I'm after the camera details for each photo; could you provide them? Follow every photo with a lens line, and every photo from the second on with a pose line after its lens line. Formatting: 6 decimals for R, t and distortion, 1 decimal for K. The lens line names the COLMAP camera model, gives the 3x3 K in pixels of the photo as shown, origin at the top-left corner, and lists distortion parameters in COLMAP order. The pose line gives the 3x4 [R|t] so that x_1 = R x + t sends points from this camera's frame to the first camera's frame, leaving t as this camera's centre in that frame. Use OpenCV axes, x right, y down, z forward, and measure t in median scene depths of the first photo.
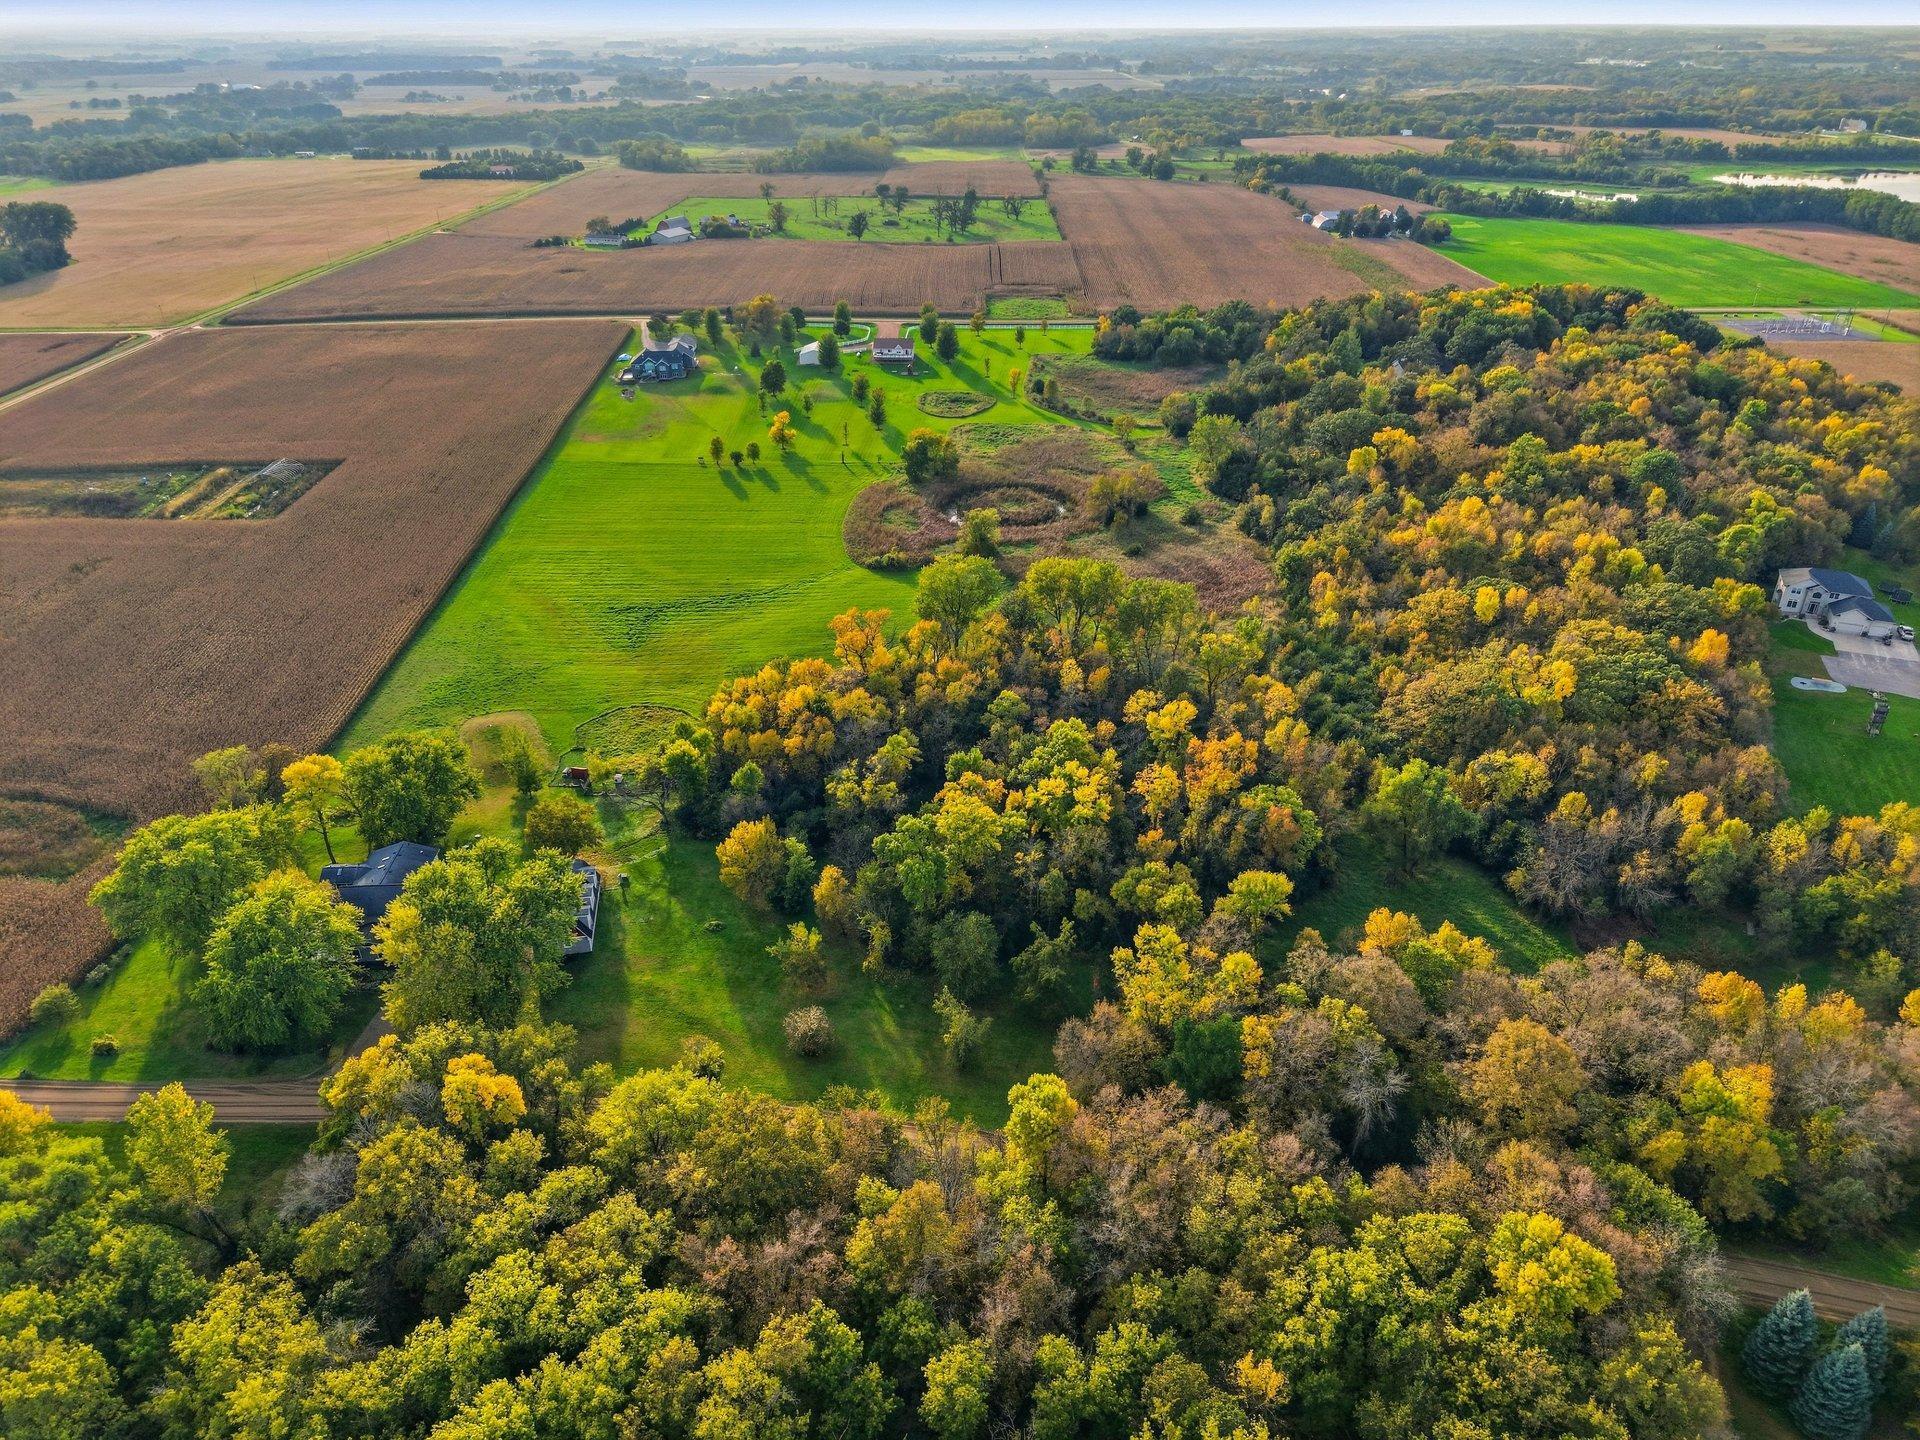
lens RADIAL K [[1372.2, 0, 960.0], [0, 1372.2, 720.0], [0, 0, 1]] dist [-0.006930, -0.005571]
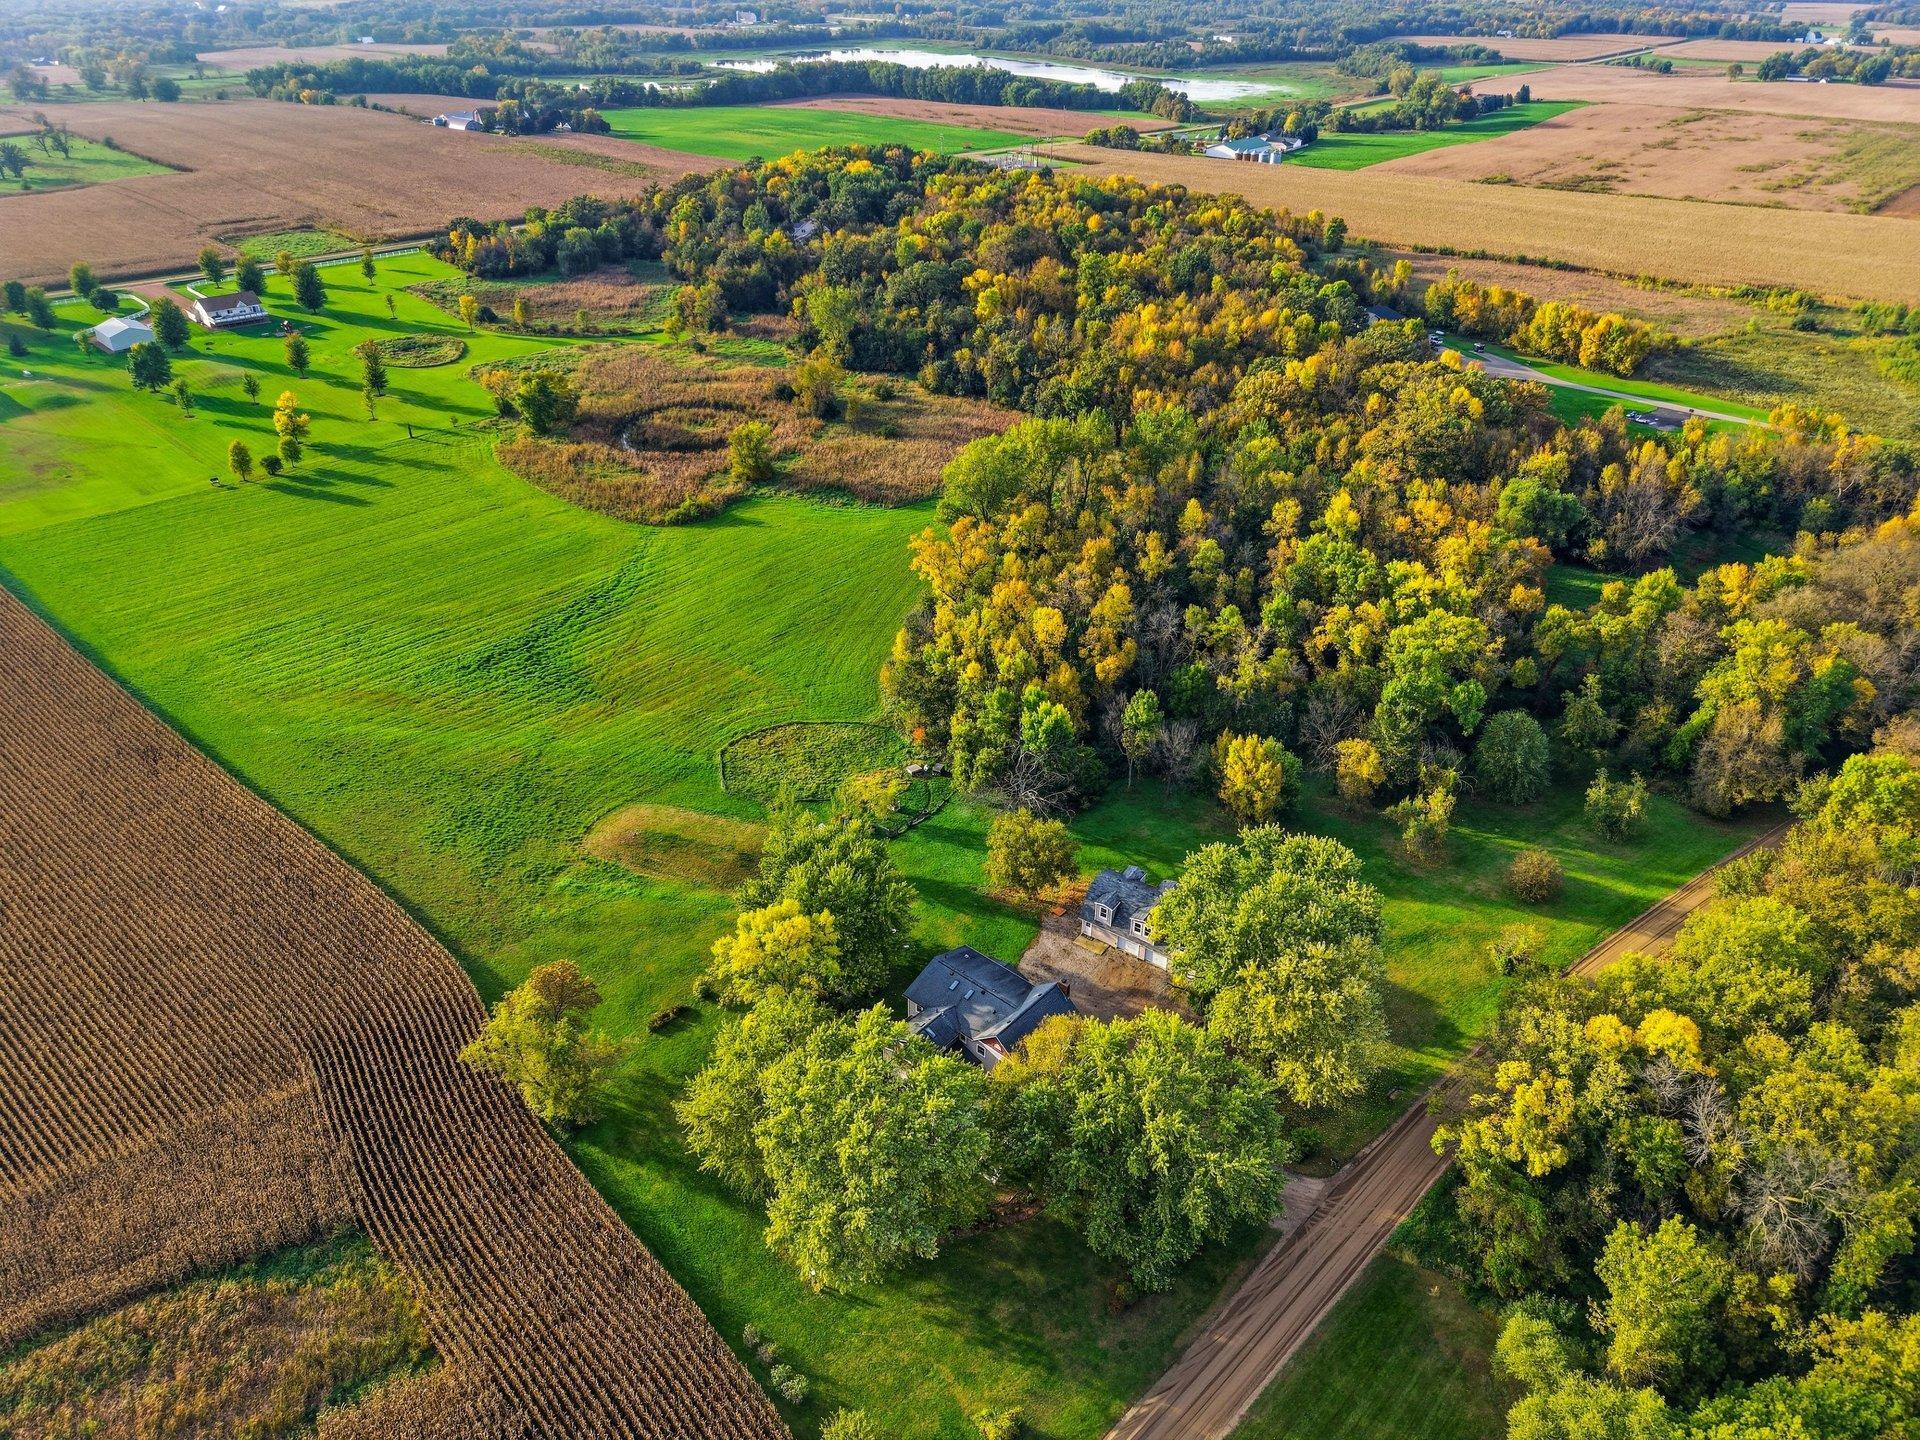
lens RADIAL K [[1372.2, 0, 960.0], [0, 1372.2, 720.0], [0, 0, 1]] dist [-0.006930, -0.005571]
pose [[0.662050, -0.358534, 0.658137, -0.503524], [0.331914, 0.927600, 0.171442, -0.084300], [-0.671955, 0.104941, 0.733119, 0.301684]]
